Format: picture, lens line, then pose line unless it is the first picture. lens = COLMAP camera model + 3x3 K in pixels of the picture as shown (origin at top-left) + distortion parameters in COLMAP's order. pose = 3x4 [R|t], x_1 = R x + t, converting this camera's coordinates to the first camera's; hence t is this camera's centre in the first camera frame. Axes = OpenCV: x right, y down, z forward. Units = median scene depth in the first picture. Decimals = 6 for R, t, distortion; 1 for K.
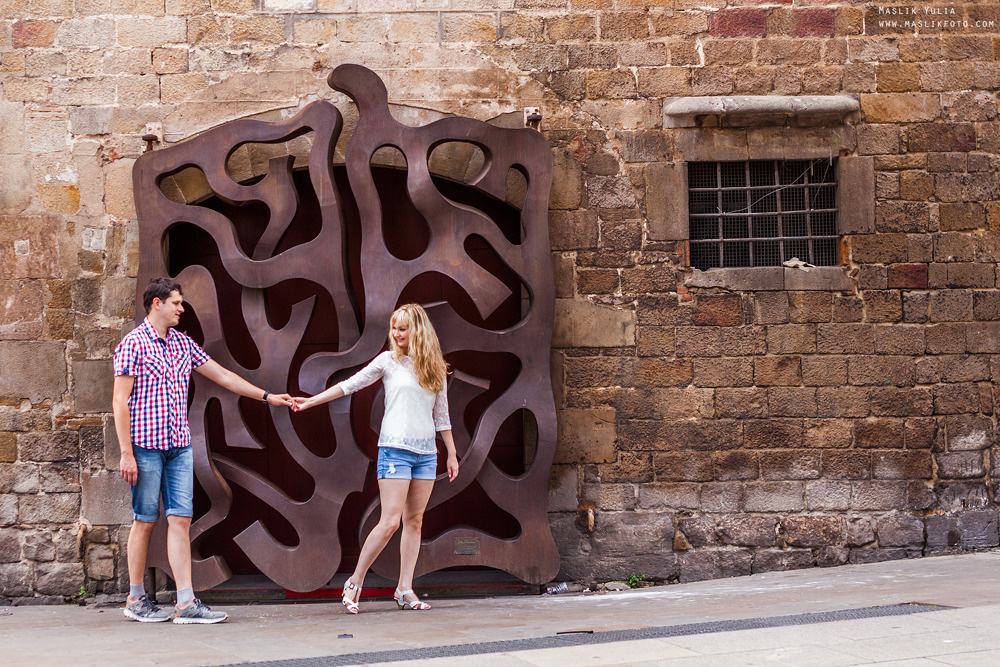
lens RADIAL K [[1358.2, 0, 497.7], [0, 1358.2, 333.4], [0, 0, 1]] dist [-0.095316, 0.000000]
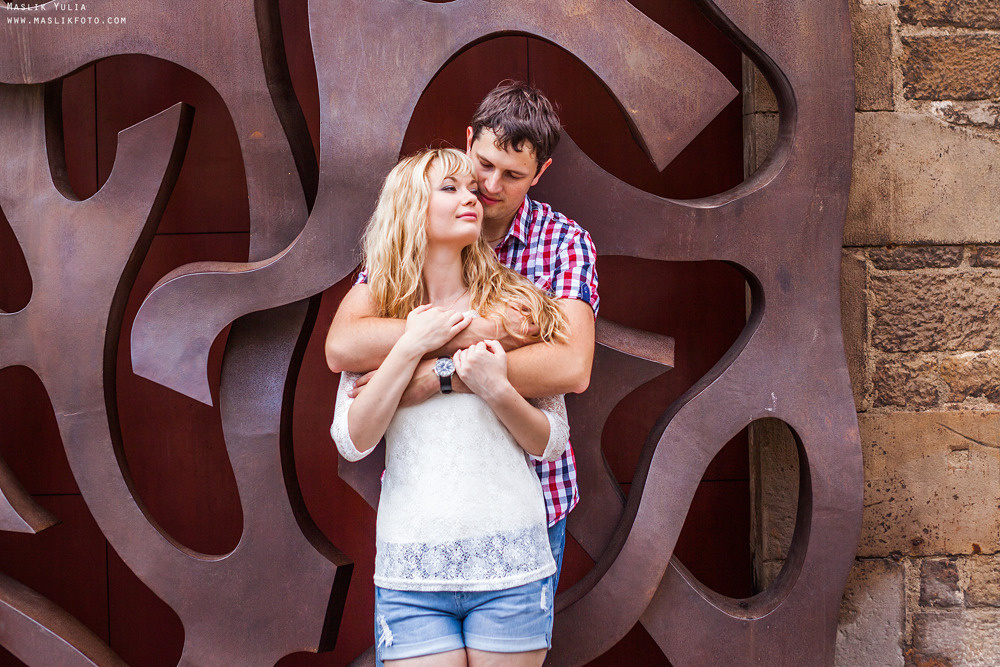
lens RADIAL K [[1358.2, 0, 502.0], [0, 1358.2, 325.5], [0, 0, 1]] dist [-0.095316, 0.000000]
pose [[0.998339, -0.001031, -0.057601, -0.030014], [0.006318, 0.995769, 0.091671, -0.001999], [0.057263, -0.091883, 0.994122, 0.631982]]
